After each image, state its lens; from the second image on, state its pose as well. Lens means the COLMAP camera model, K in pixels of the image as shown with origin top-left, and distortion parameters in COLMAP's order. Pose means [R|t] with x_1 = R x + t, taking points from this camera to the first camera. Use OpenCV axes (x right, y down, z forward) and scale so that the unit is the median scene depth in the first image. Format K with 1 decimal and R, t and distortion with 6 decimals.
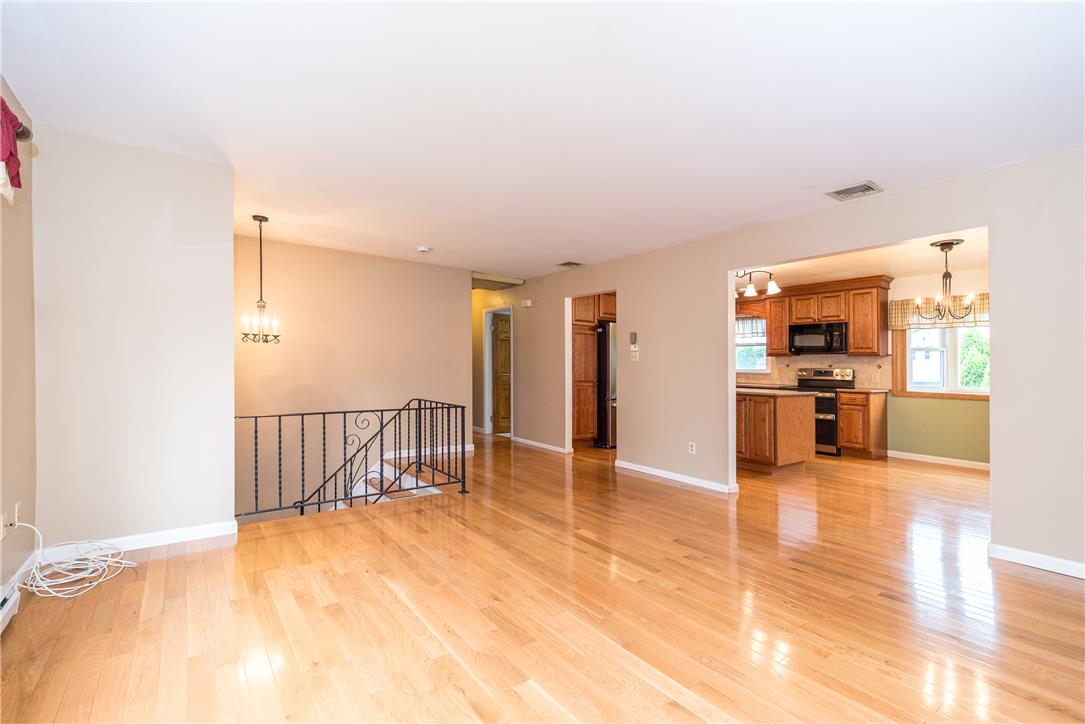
lens RADIAL K [[476.8, 0, 531.5], [0, 476.8, 377.4], [0, 0, 1]] dist [0.000925, 0.000175]
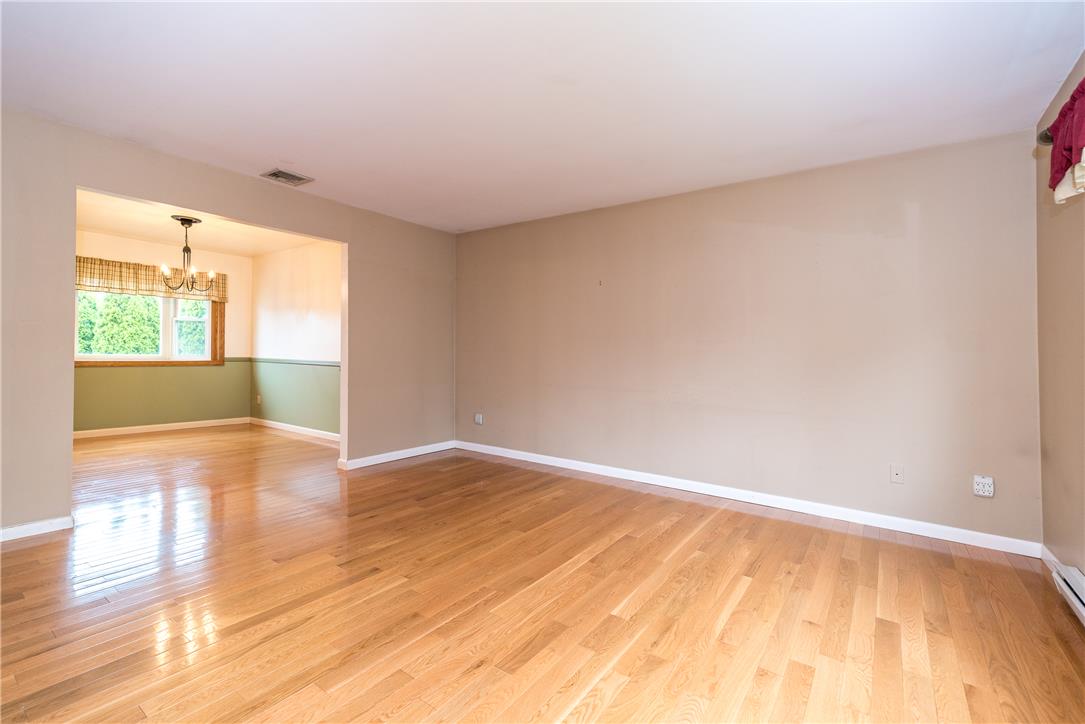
lens RADIAL K [[474.2, 0, 556.8], [0, 474.2, 337.3], [0, 0, 1]] dist [0.000390, 0.000081]
pose [[-0.331877, 0.008514, 0.943284, -0.290836], [-0.007950, 0.999899, -0.011822, -0.008572], [-0.943289, -0.011423, -0.331776, 0.415656]]
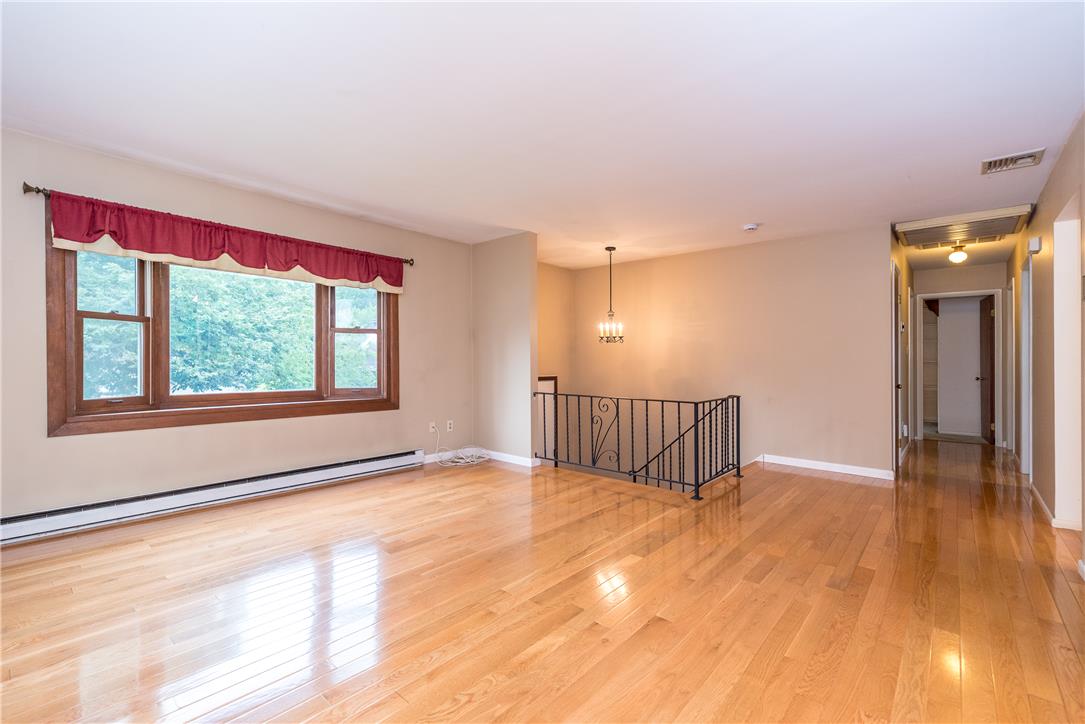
lens RADIAL K [[464.0, 0, 542.8], [0, 464.0, 391.6], [0, 0, 1]] dist [0.000529, 0.000075]
pose [[0.226905, 0.050073, -0.972629, 0.428785], [-0.026356, 0.998627, 0.045263, 0.005656], [0.973560, 0.015364, 0.227913, 0.349202]]
